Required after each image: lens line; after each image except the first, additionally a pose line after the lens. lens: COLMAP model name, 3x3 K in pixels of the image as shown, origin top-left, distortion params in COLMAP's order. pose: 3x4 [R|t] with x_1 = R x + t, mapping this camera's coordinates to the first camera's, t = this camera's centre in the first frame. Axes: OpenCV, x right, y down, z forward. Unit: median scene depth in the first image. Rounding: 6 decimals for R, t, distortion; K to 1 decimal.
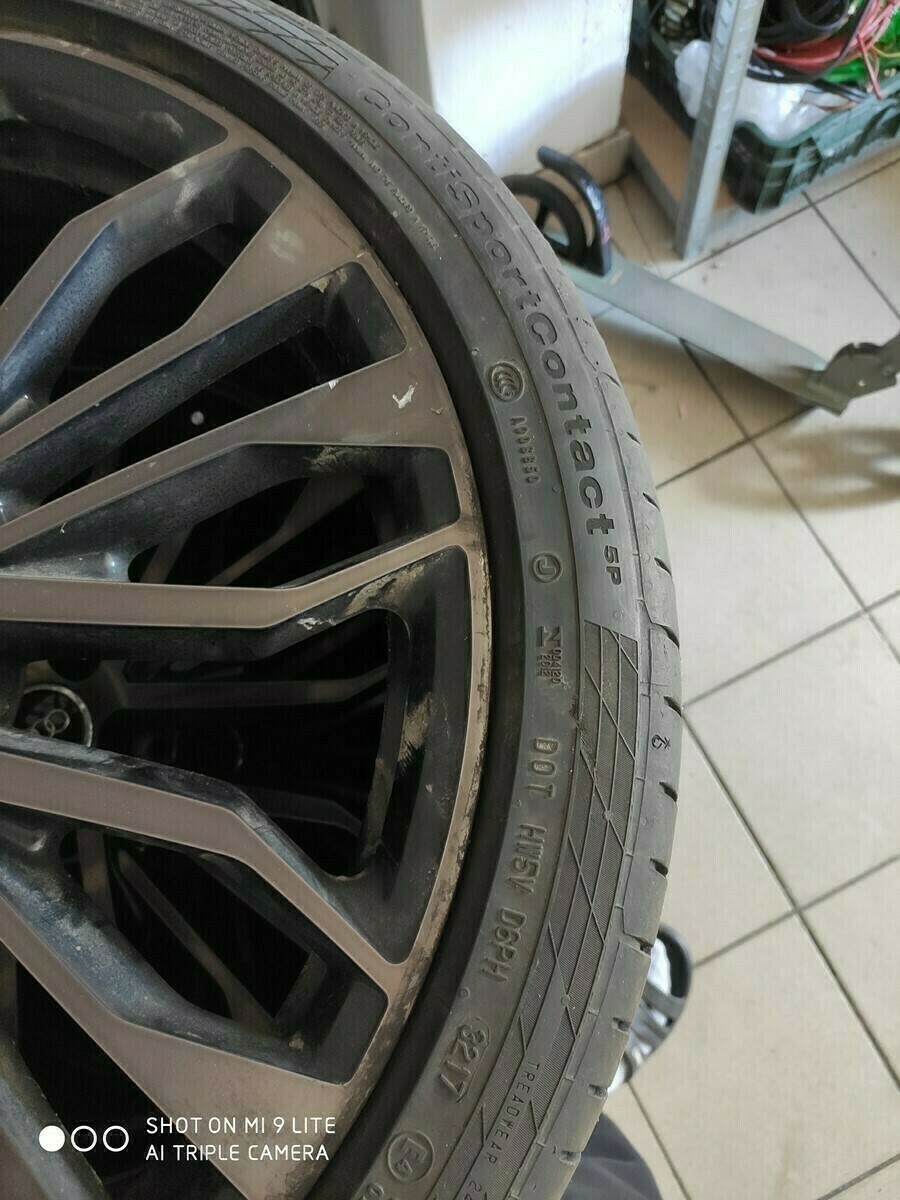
lens RADIAL K [[869.3, 0, 450.0], [0, 869.3, 600.0], [0, 0, 1]] dist [0.025541, -0.052200]
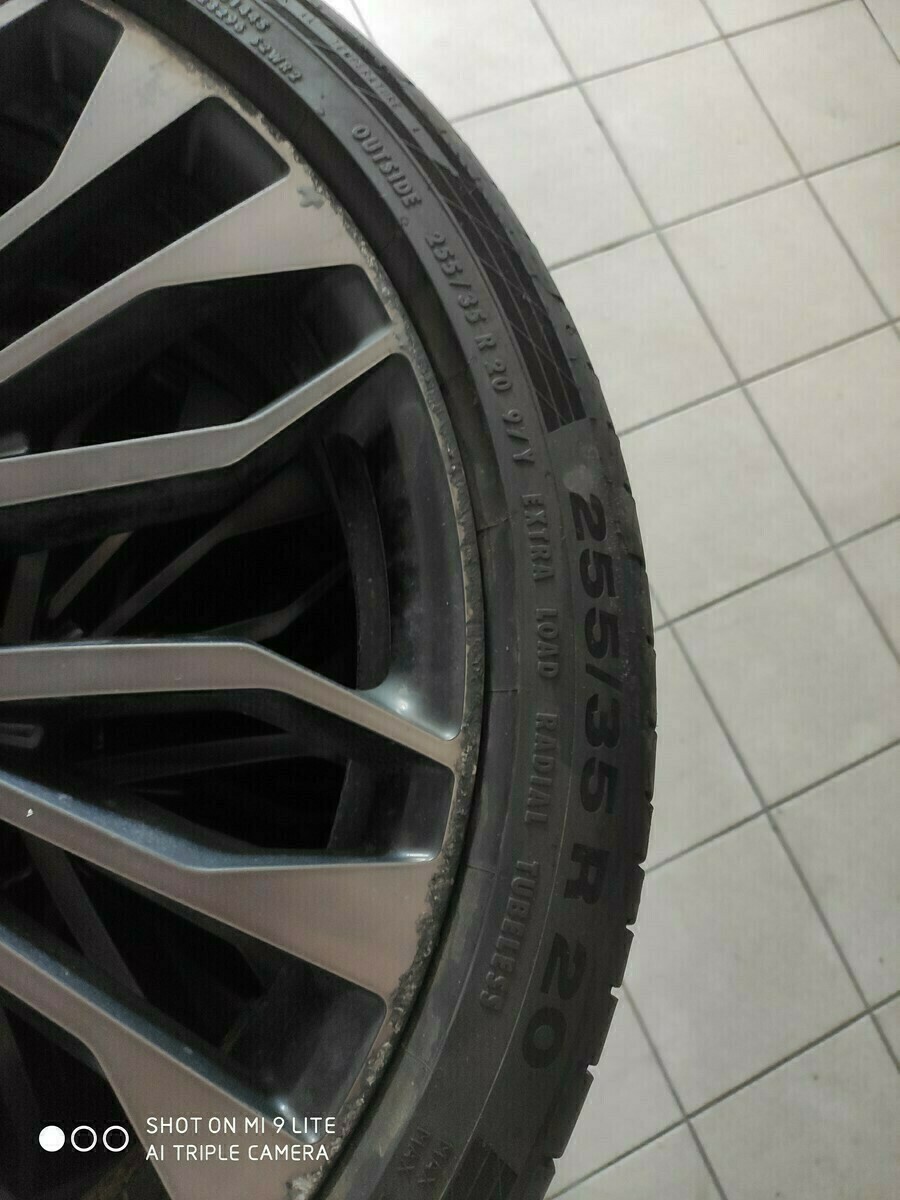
lens RADIAL K [[869.3, 0, 450.0], [0, 869.3, 600.0], [0, 0, 1]] dist [0.025541, -0.052200]
pose [[0.037801, -0.964225, 0.262375, -1.044180], [0.935852, 0.126217, 0.329015, 0.593285], [-0.350361, 0.233107, 0.907143, -0.077753]]
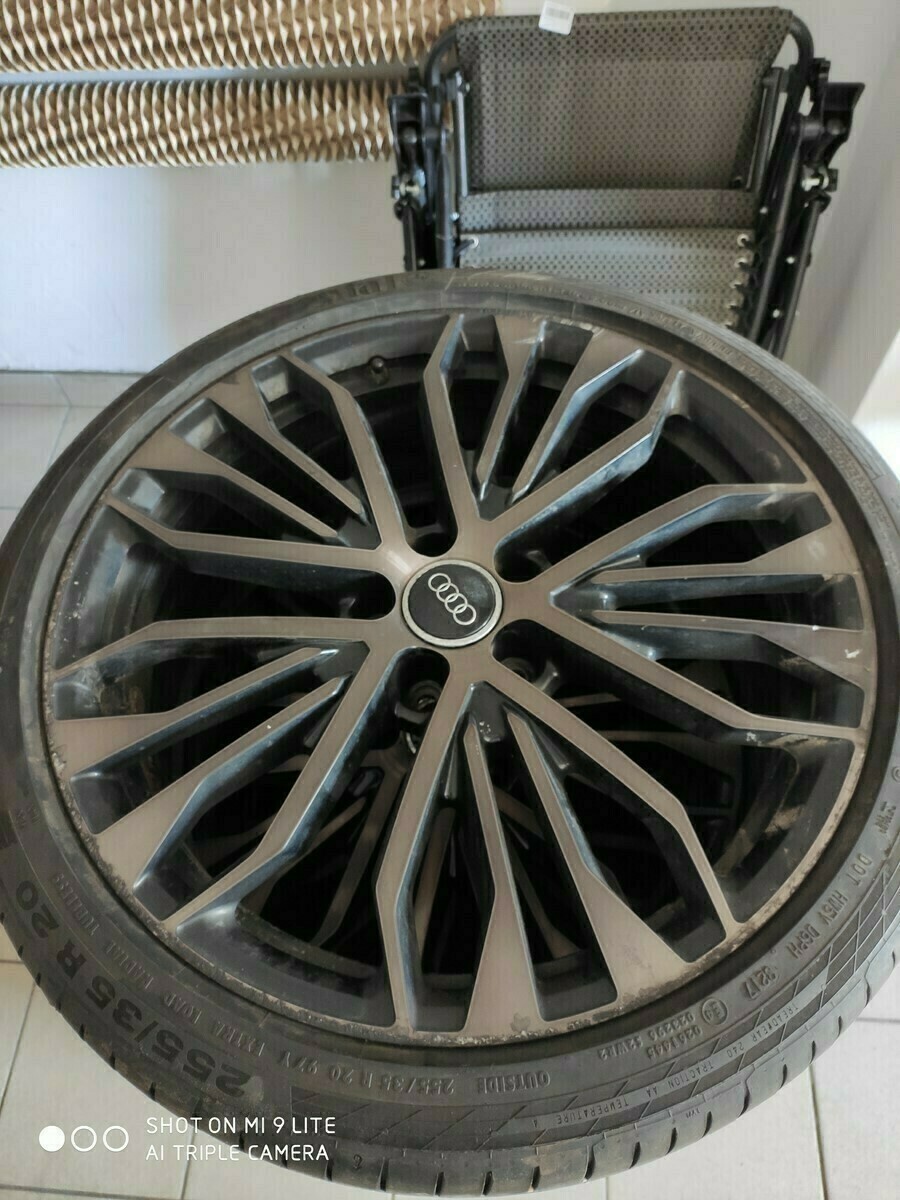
lens RADIAL K [[869.3, 0, 450.0], [0, 869.3, 600.0], [0, 0, 1]] dist [0.025541, -0.052200]
pose [[0.855028, 0.456863, -0.245363, -0.386850], [-0.501761, 0.848363, -0.168868, 0.406814], [0.131007, 0.267500, 0.954610, -0.878016]]
